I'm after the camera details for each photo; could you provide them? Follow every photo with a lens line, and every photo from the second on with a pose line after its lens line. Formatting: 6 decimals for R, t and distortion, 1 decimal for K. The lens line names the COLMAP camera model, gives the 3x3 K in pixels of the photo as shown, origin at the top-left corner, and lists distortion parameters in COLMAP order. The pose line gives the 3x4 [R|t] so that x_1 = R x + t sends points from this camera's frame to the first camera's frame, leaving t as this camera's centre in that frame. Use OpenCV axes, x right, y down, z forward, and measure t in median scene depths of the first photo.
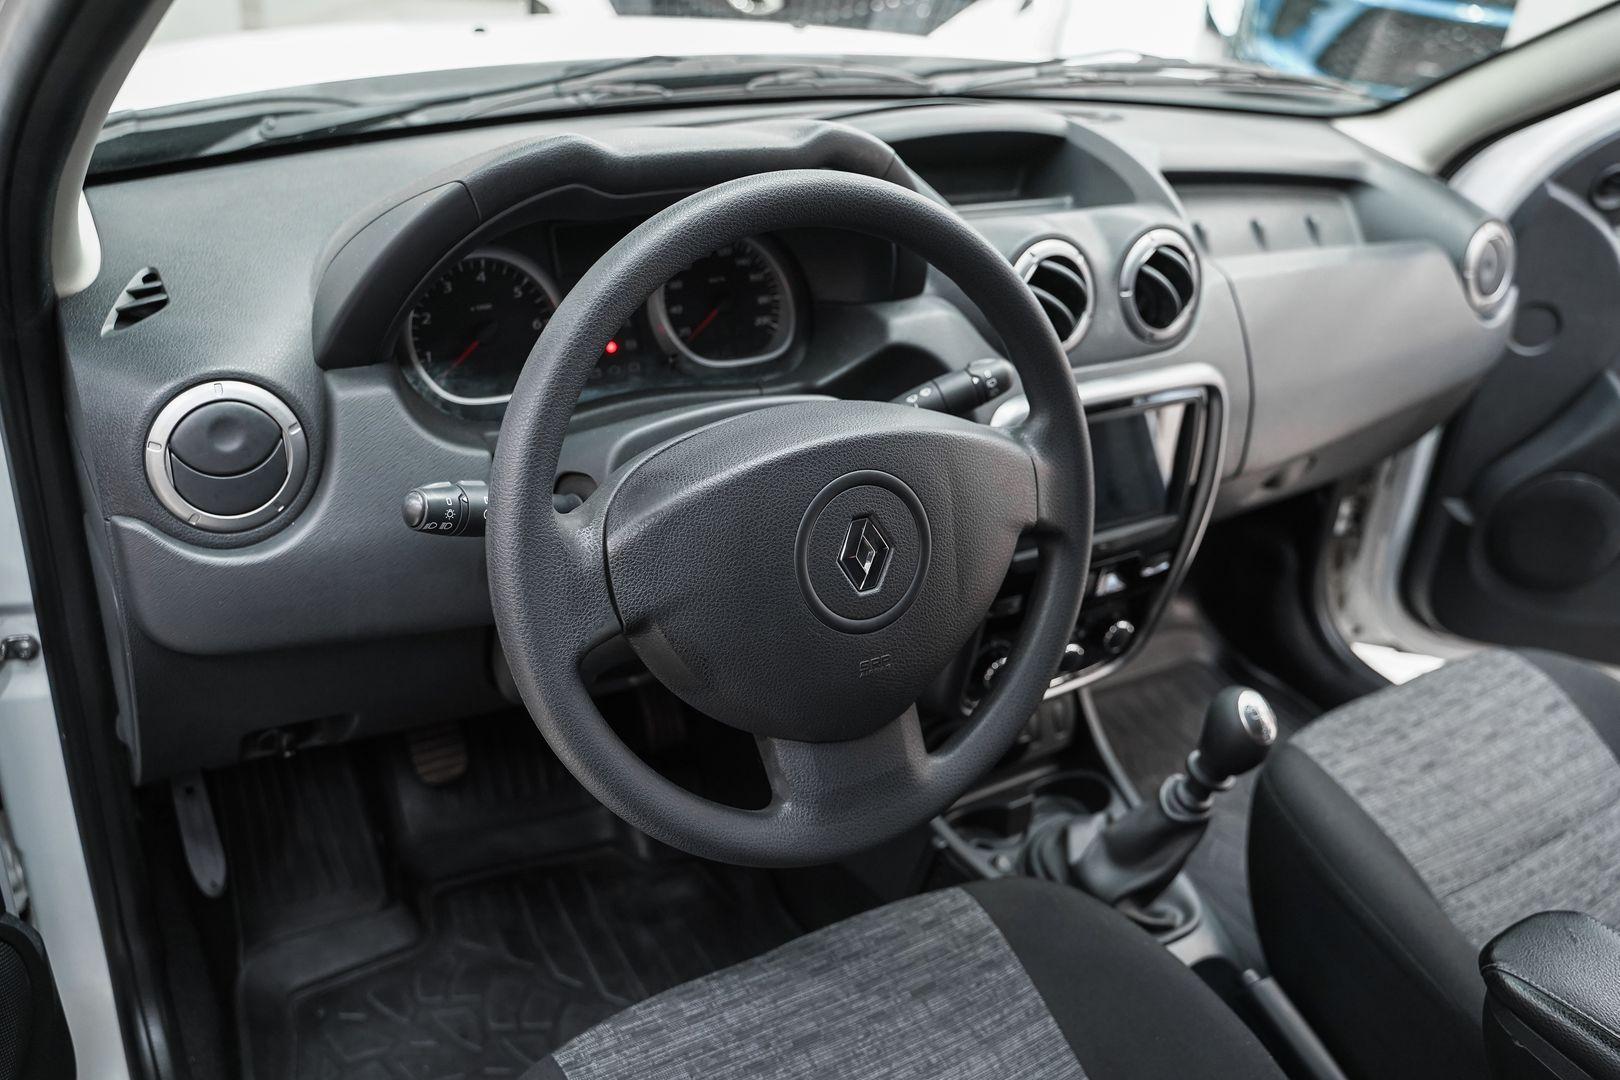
lens RADIAL K [[1357.6, 0, 810.0], [0, 1357.6, 540.0], [0, 0, 1]] dist [-0.117973, 0.093885]
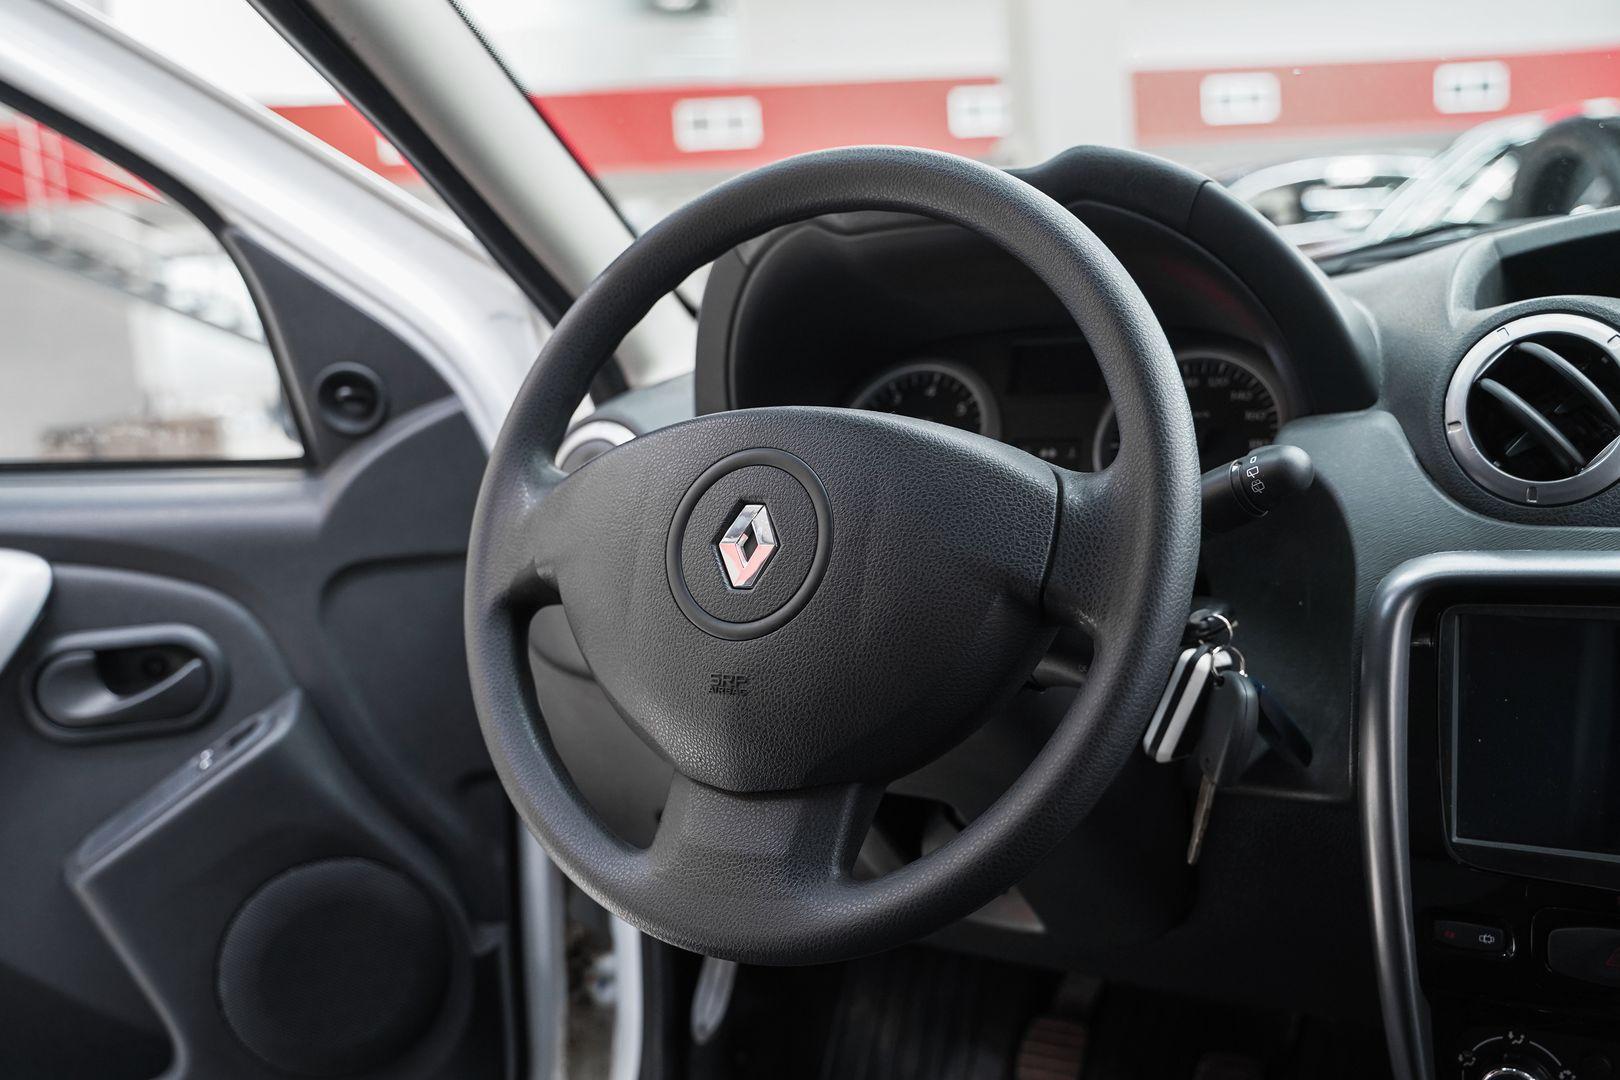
lens RADIAL K [[1681.0, 0, 787.8], [0, 1681.0, 555.7], [0, 0, 1]] dist [-0.031198, 0.005948]
pose [[0.430682, 0.007309, -0.902474, 0.597687], [-0.350387, 0.922883, -0.159739, 0.103179], [0.831710, 0.385012, 0.400030, 0.372361]]
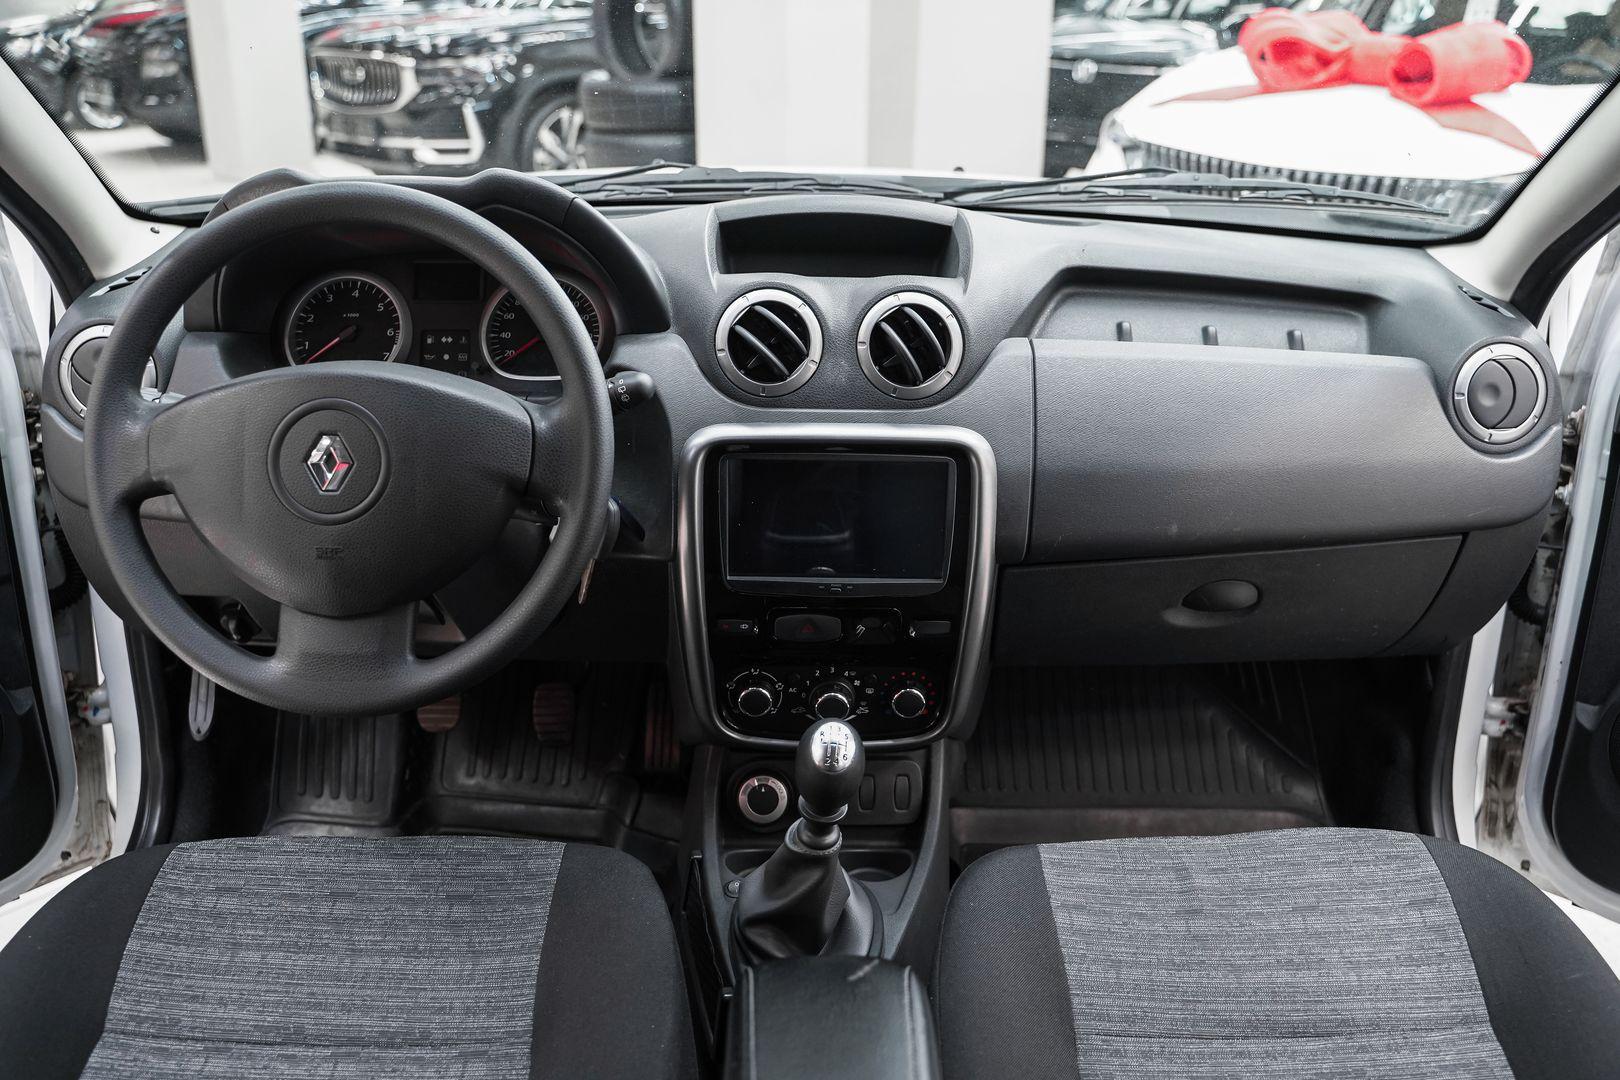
lens RADIAL K [[1327.6, 0, 810.0], [0, 1327.6, 540.0], [0, 0, 1]] dist [-0.117398, 0.092499]
pose [[0.853652, 0.122445, -0.506246, 0.653799], [-0.200773, 0.974216, -0.102920, 0.070764], [0.480591, 0.189498, 0.856226, 0.100176]]
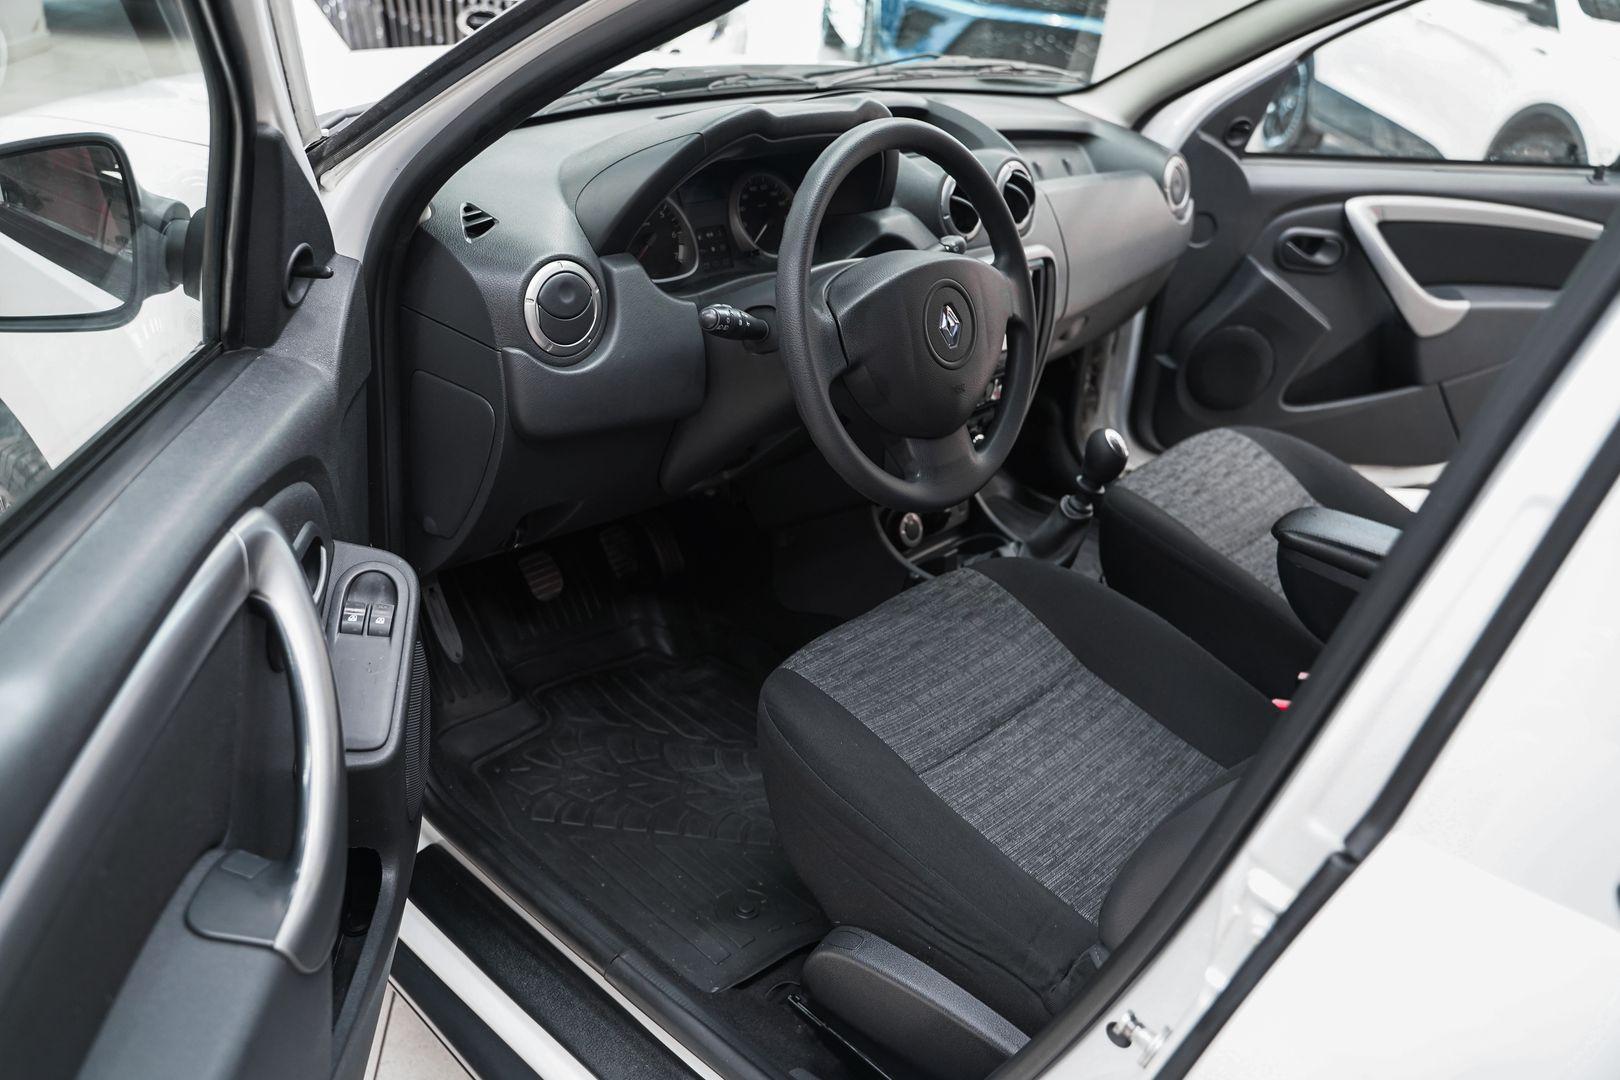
lens RADIAL K [[1327.6, 0, 810.0], [0, 1327.6, 540.0], [0, 0, 1]] dist [-0.117398, 0.092499]
pose [[0.959294, -0.126248, 0.252618, -0.377073], [0.128813, 0.991648, 0.006430, 0.156986], [-0.251320, 0.026372, 0.967545, -0.396823]]
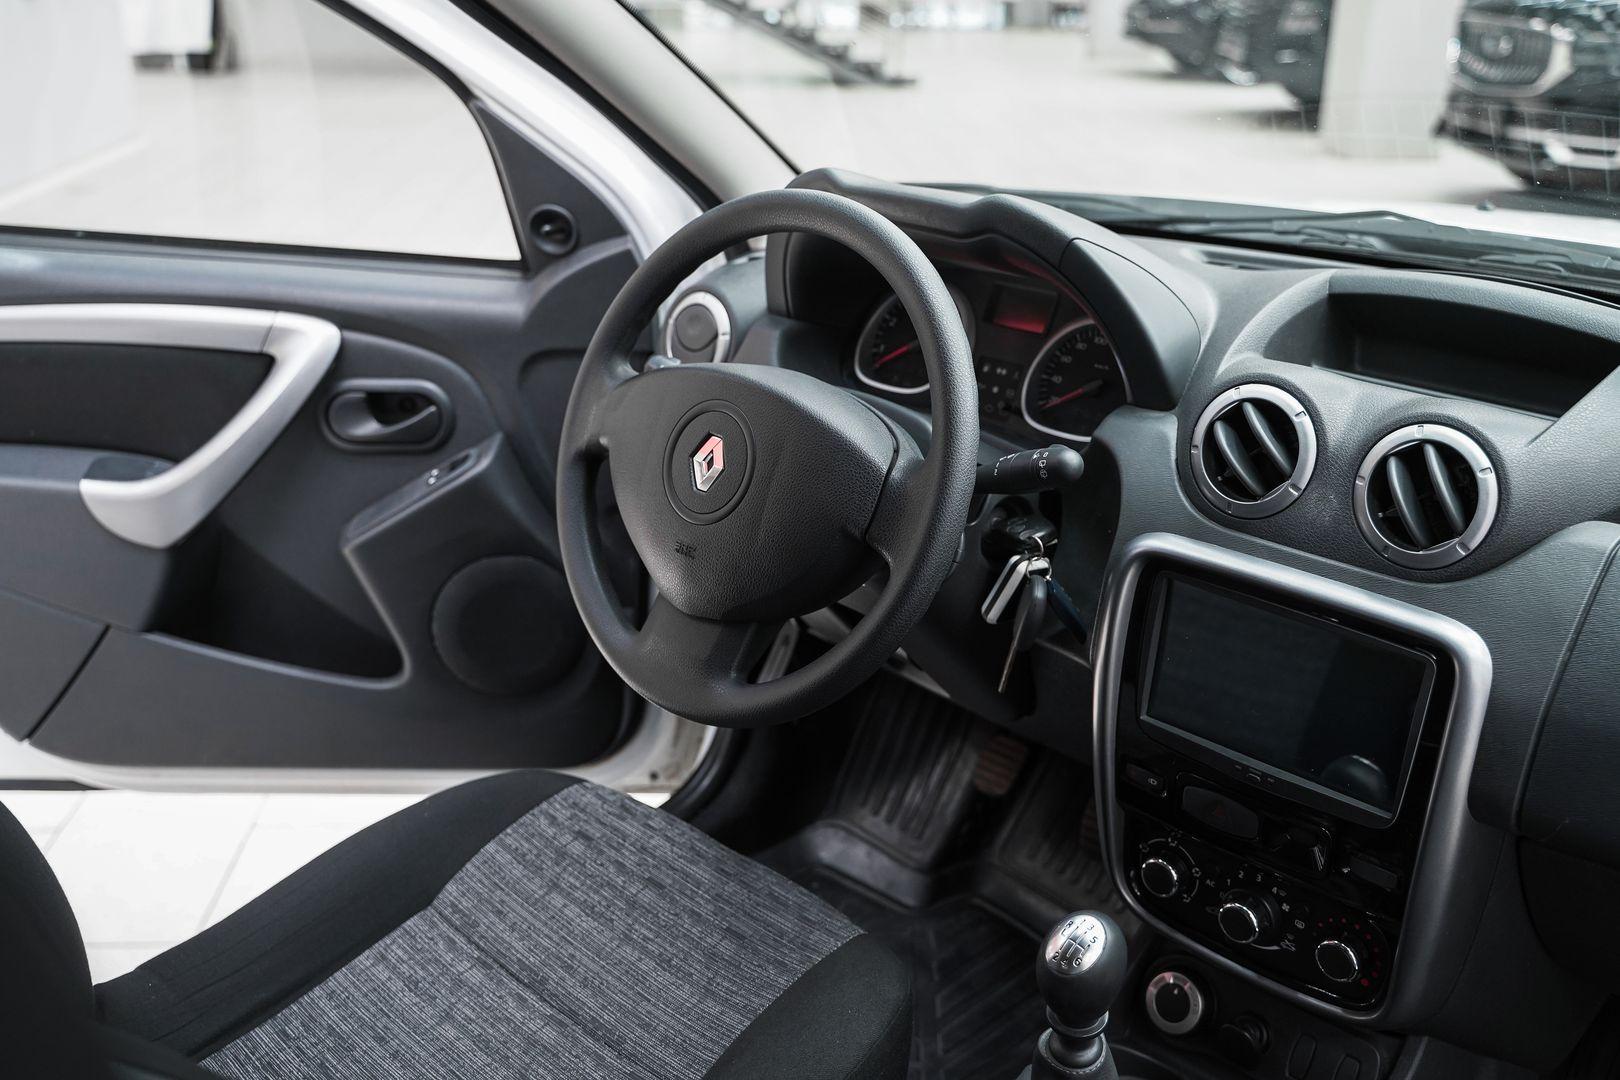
lens RADIAL K [[1576.3, 0, 789.3], [0, 1576.3, 532.4], [0, 0, 1]] dist [-0.077509, 0.111396]
pose [[0.232799, 0.265423, -0.935604, 0.907876], [-0.474965, 0.870531, 0.128780, -0.101400], [0.848654, 0.414399, 0.328725, 0.363614]]
